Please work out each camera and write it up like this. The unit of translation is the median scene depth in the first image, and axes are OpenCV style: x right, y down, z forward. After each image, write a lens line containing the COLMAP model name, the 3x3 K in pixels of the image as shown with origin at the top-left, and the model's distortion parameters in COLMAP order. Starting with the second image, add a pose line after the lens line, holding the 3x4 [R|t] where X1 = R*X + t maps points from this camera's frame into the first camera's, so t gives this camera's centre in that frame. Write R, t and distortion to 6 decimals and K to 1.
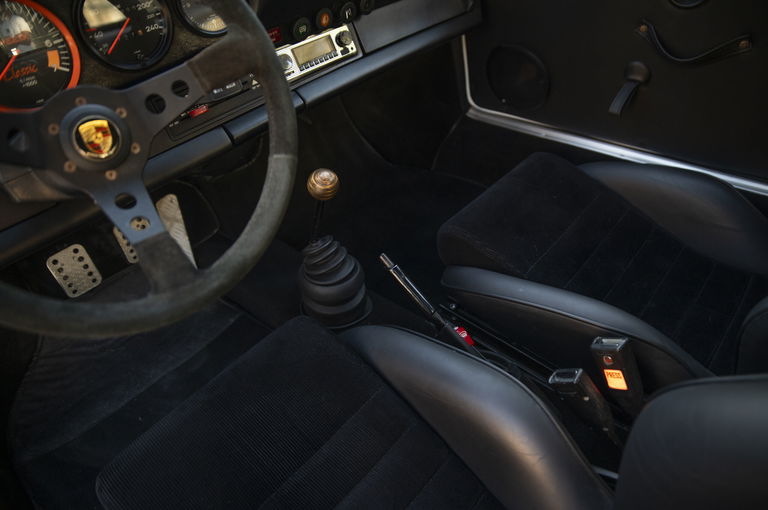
lens RADIAL K [[505.8, 0, 390.8], [0, 505.8, 255.0], [0, 0, 1]] dist [-0.086504, 0.030647]
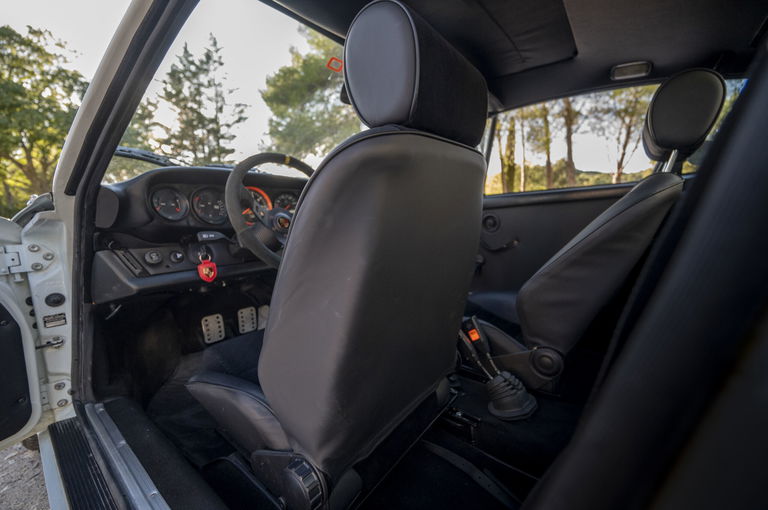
lens RADIAL K [[306.0, 0, 388.6], [0, 306.0, 256.3], [0, 0, 1]] dist [-0.008872, -0.000194]
pose [[0.996437, 0.046356, 0.070457, -0.052317], [-0.000451, 0.838318, -0.545181, 0.592233], [-0.084338, 0.543207, 0.835352, -0.314010]]
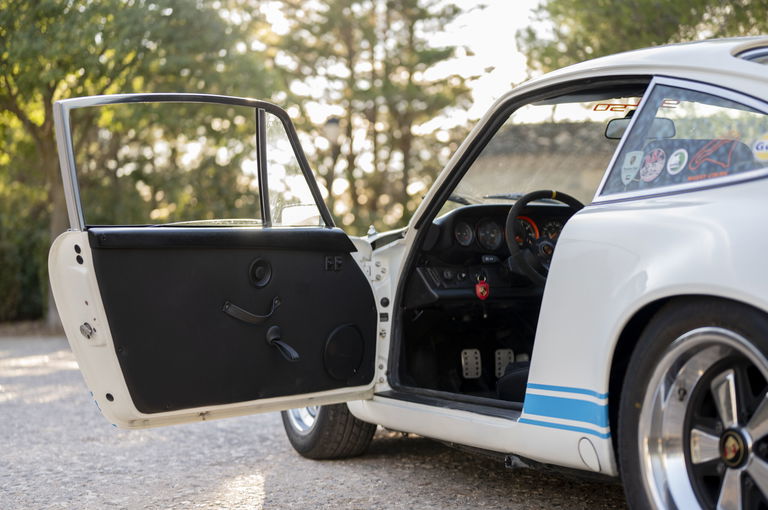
lens RADIAL K [[1094.8, 0, 384.9], [0, 1094.8, 254.6], [0, 0, 1]] dist [0.011940, 0.000000]
pose [[0.901167, 0.070917, -0.427632, 1.003073], [-0.324565, 0.764306, -0.557220, 2.701113], [0.287325, 0.640942, 0.711785, -2.896918]]
